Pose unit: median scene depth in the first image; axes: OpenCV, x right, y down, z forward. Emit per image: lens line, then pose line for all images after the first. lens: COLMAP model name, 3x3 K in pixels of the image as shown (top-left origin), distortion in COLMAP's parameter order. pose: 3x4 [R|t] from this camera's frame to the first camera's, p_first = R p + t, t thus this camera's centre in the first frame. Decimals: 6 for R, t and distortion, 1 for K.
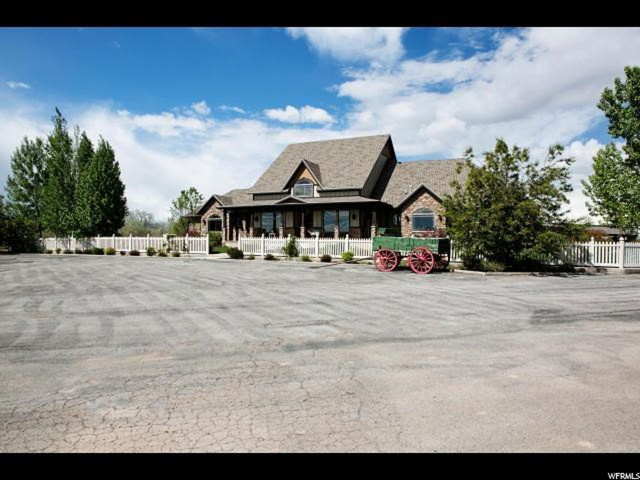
lens RADIAL K [[443.3, 0, 323.1], [0, 443.3, 236.5], [0, 0, 1]] dist [-0.104760, 0.073171]
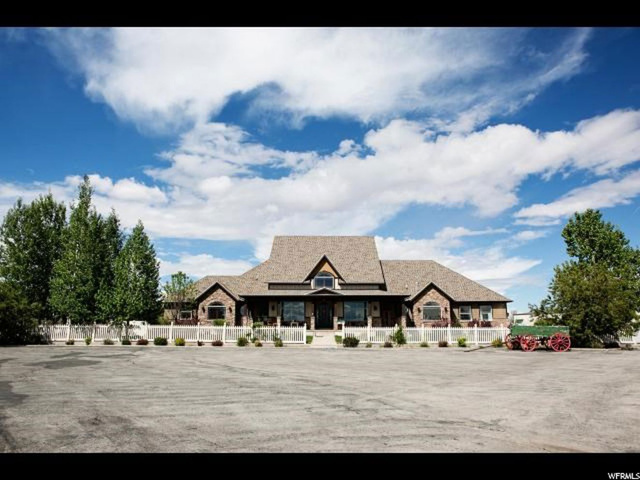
lens RADIAL K [[443.3, 0, 323.1], [0, 443.3, 236.5], [0, 0, 1]] dist [-0.104760, 0.073171]
pose [[0.902225, 0.084511, 0.422904, -0.537837], [-0.001666, 0.981287, -0.192542, -0.005694], [-0.431262, 0.173012, 0.885483, 0.020766]]
